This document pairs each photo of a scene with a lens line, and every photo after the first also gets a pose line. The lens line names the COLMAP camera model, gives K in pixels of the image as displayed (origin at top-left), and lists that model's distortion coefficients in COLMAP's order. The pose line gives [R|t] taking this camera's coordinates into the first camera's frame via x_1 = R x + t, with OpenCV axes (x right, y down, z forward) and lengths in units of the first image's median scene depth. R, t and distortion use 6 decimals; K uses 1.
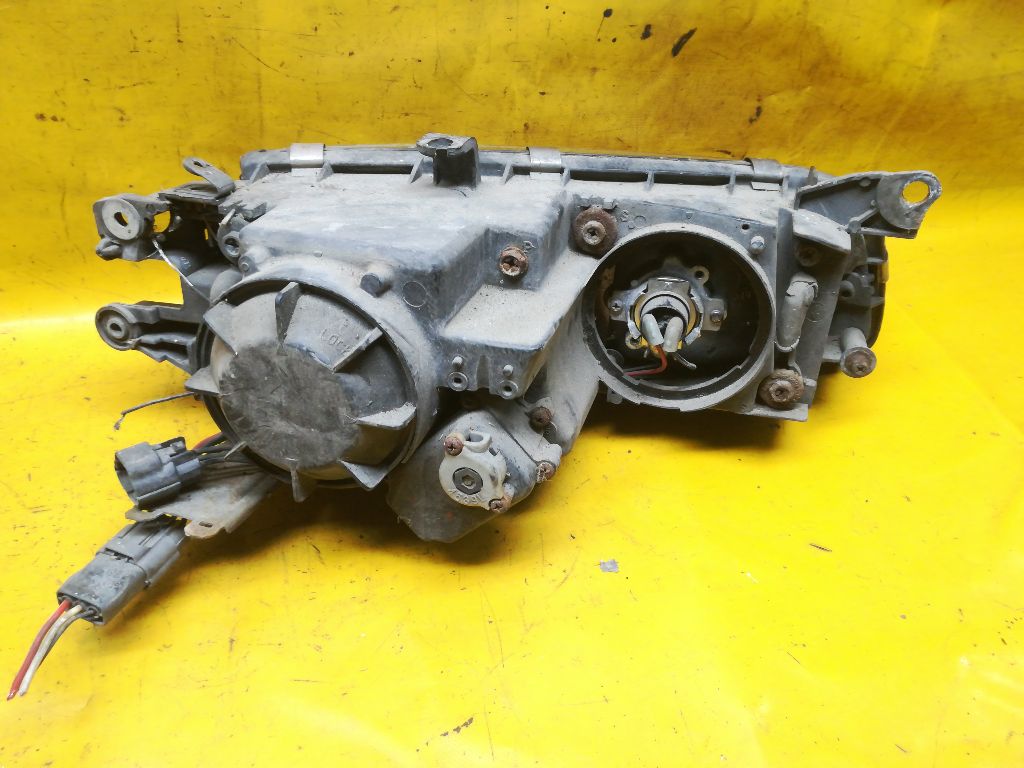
lens RADIAL K [[795.3, 0, 512.2], [0, 795.3, 381.0], [0, 0, 1]] dist [0.026451, -0.047681]
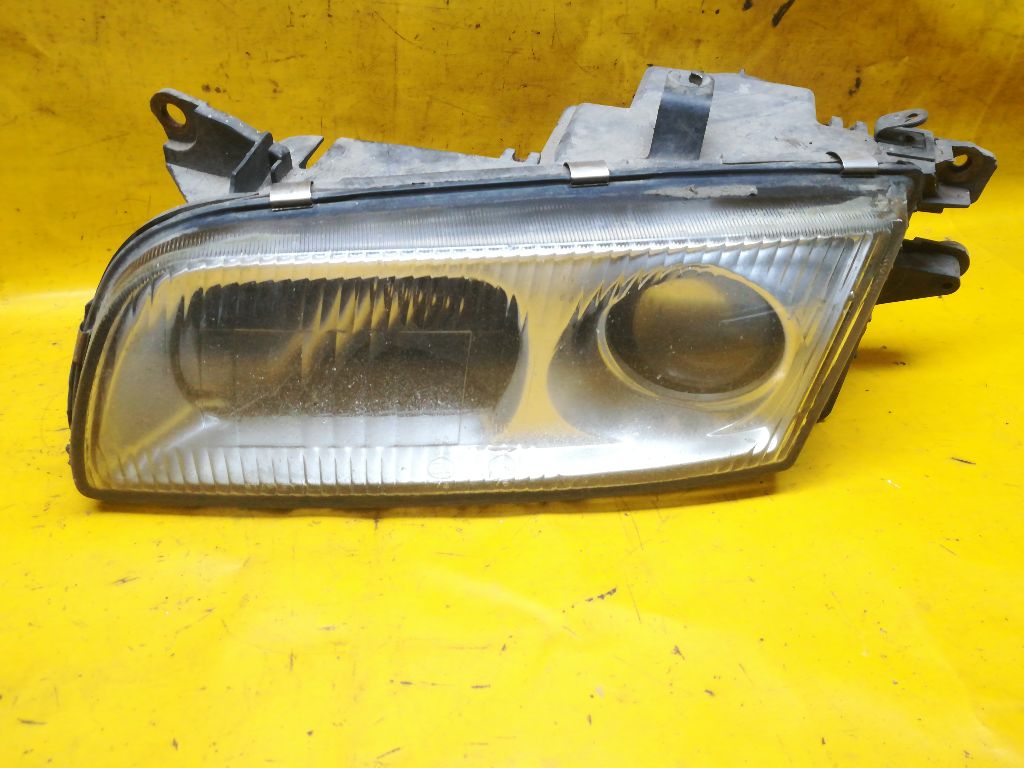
lens RADIAL K [[789.7, 0, 512.0], [0, 789.7, 384.0], [0, 0, 1]] dist [0.018683, -0.030336]
pose [[0.995531, -0.018170, -0.092668, -0.057040], [0.005846, 0.991291, -0.131561, 0.205892], [0.094252, 0.130432, 0.986967, -0.010109]]
